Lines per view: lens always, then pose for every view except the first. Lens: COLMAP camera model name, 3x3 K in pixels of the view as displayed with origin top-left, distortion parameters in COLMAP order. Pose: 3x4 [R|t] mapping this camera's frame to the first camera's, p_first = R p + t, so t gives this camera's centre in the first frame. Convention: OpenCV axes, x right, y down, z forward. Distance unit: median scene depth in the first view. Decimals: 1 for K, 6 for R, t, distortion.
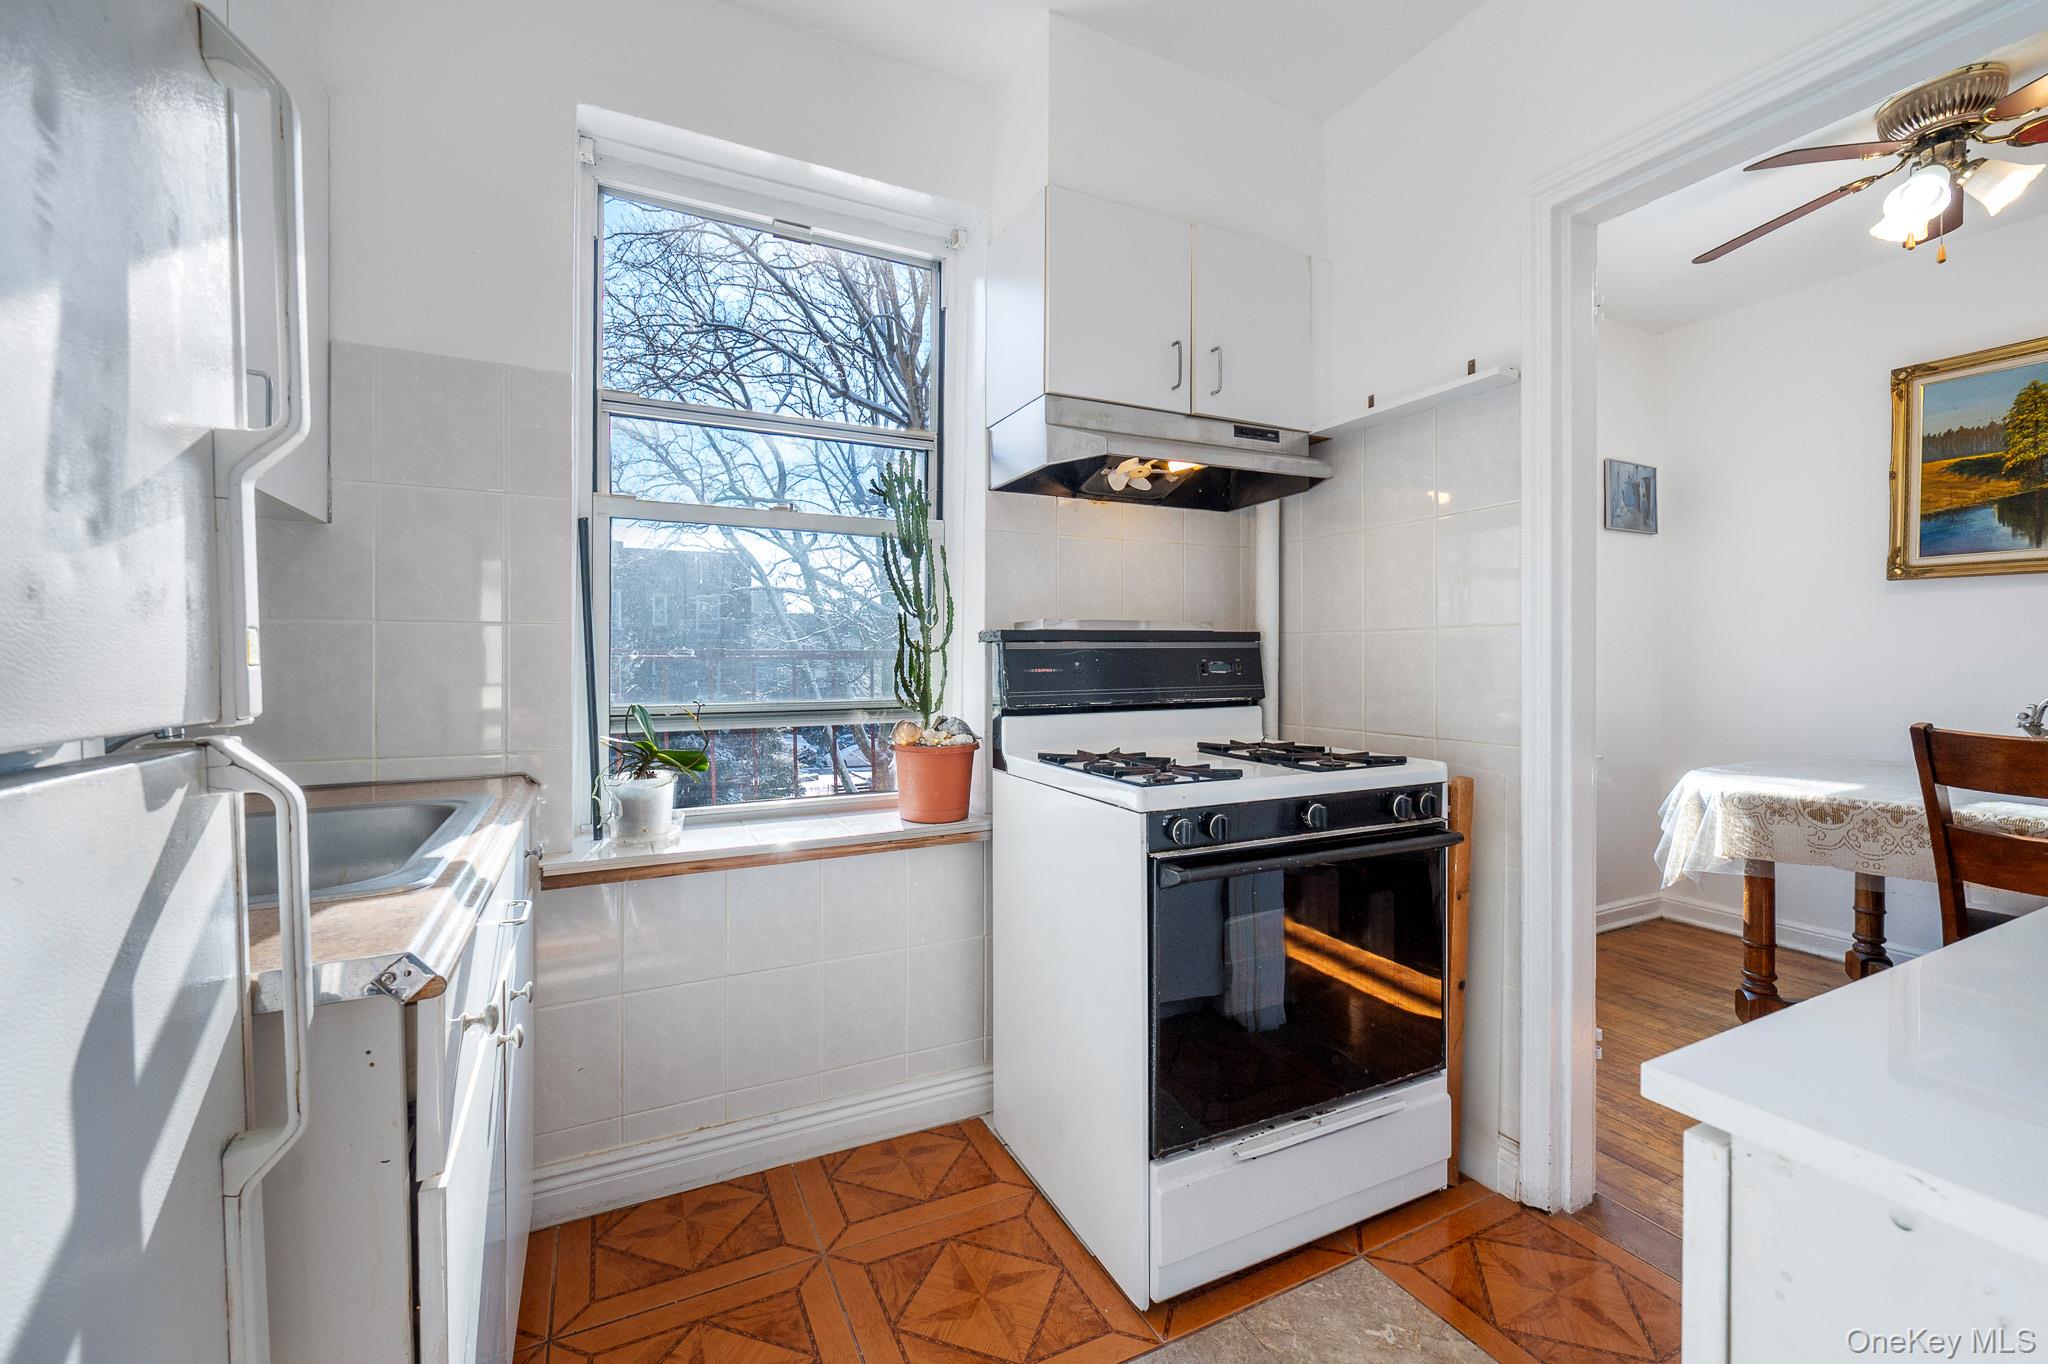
lens RADIAL K [[827.0, 0, 1026.2], [0, 827.0, 679.6], [0, 0, 1]] dist [0.009697, -0.000341]
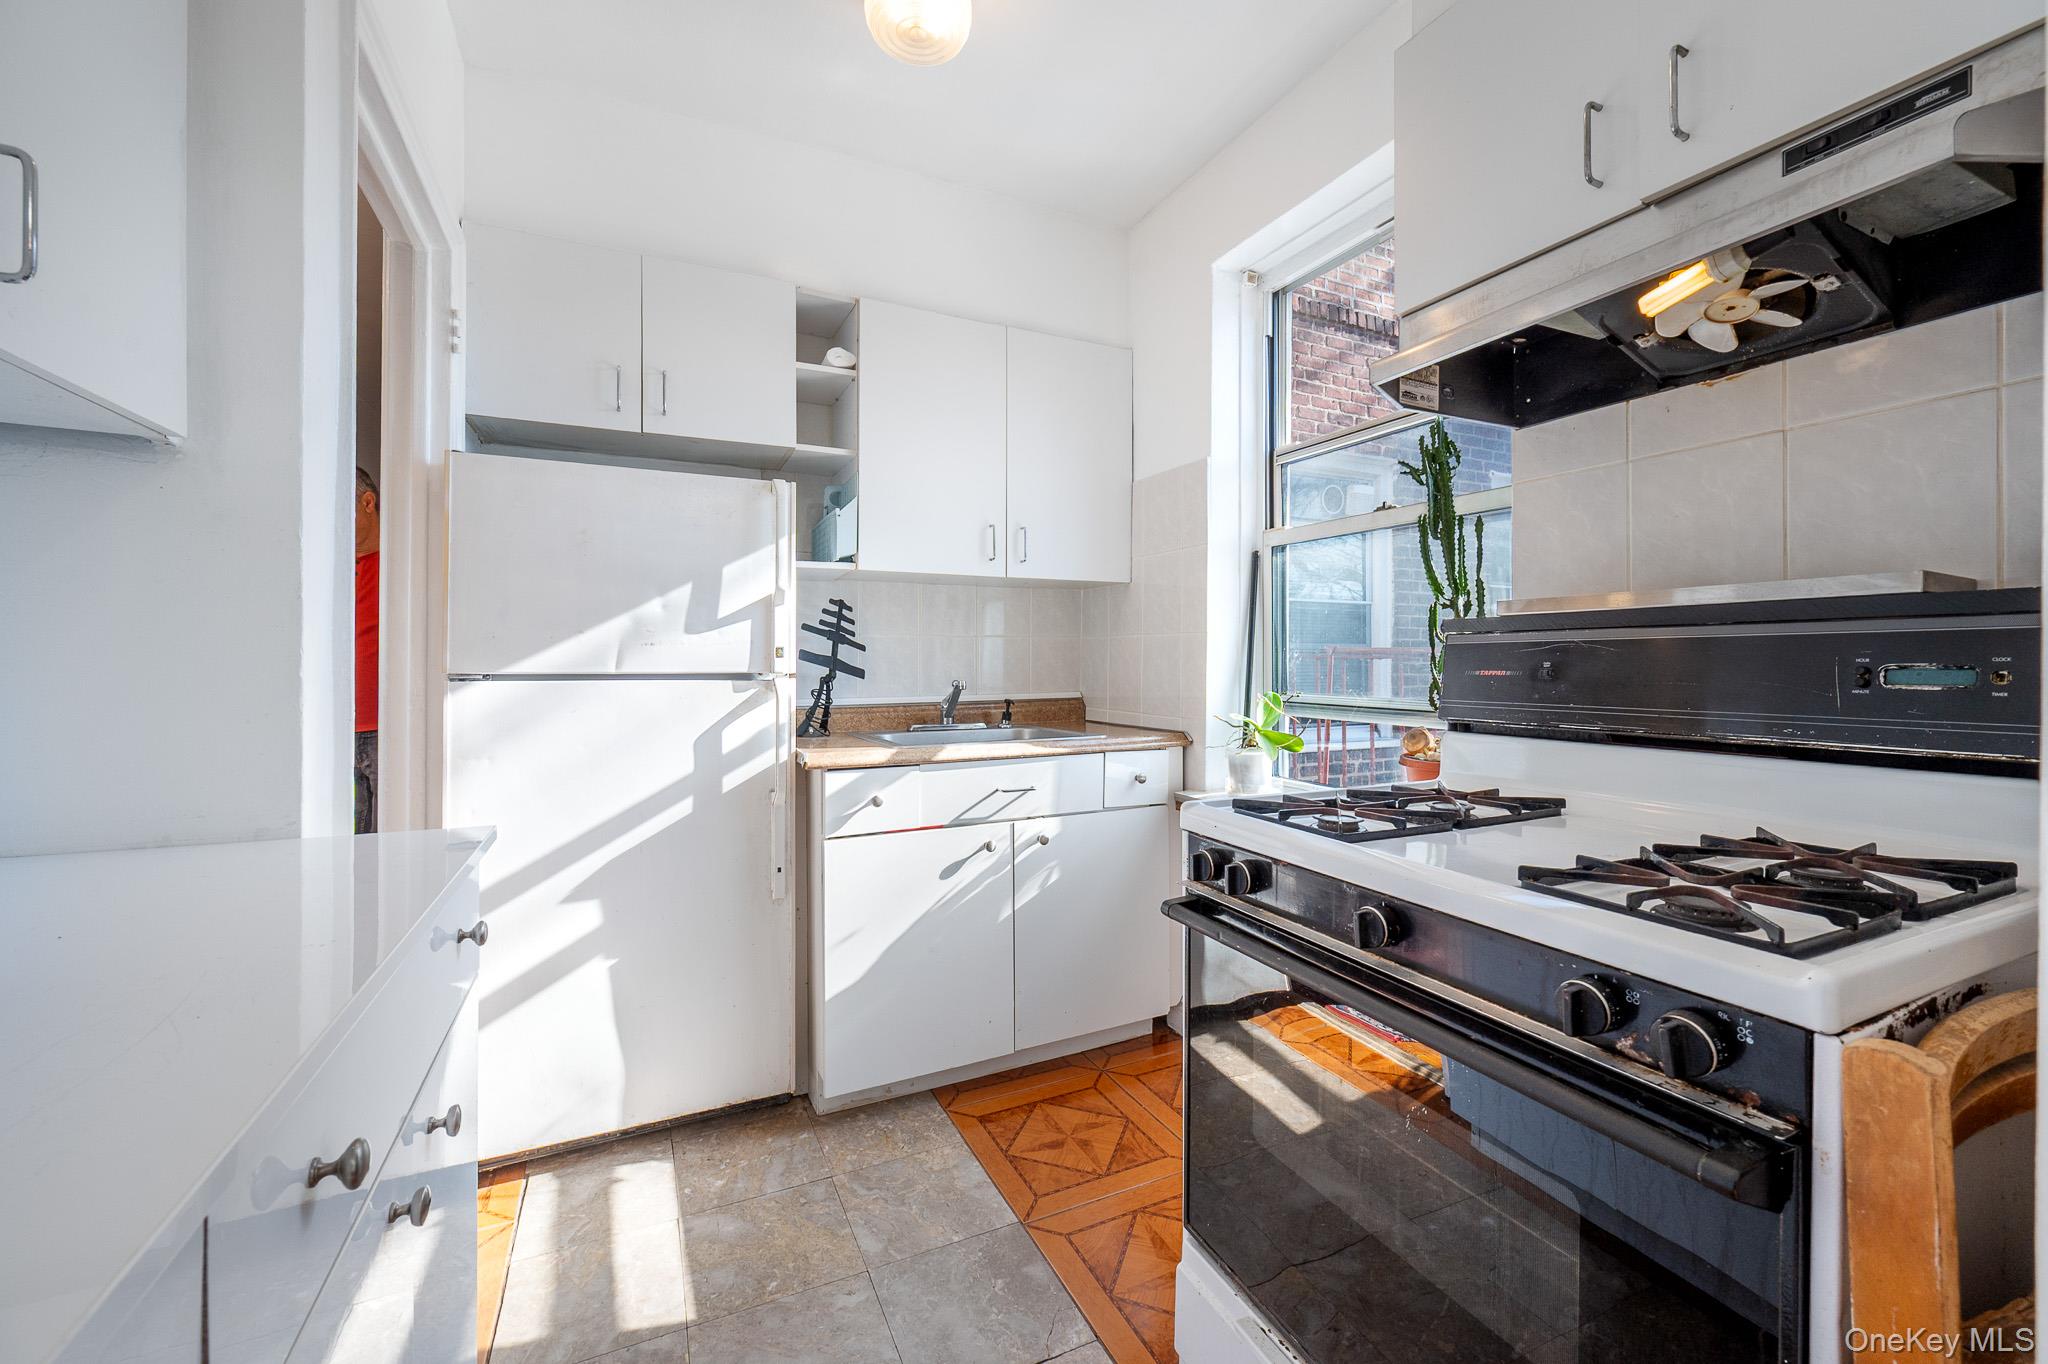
lens RADIAL K [[827.0, 0, 1026.7], [0, 827.0, 661.3], [0, 0, 1]] dist [0.009697, -0.000341]
pose [[-0.023046, 0.006603, -0.999713, 0.700627], [-0.019033, 0.999794, 0.007042, -0.017427], [0.999553, 0.019190, -0.022916, 0.569487]]
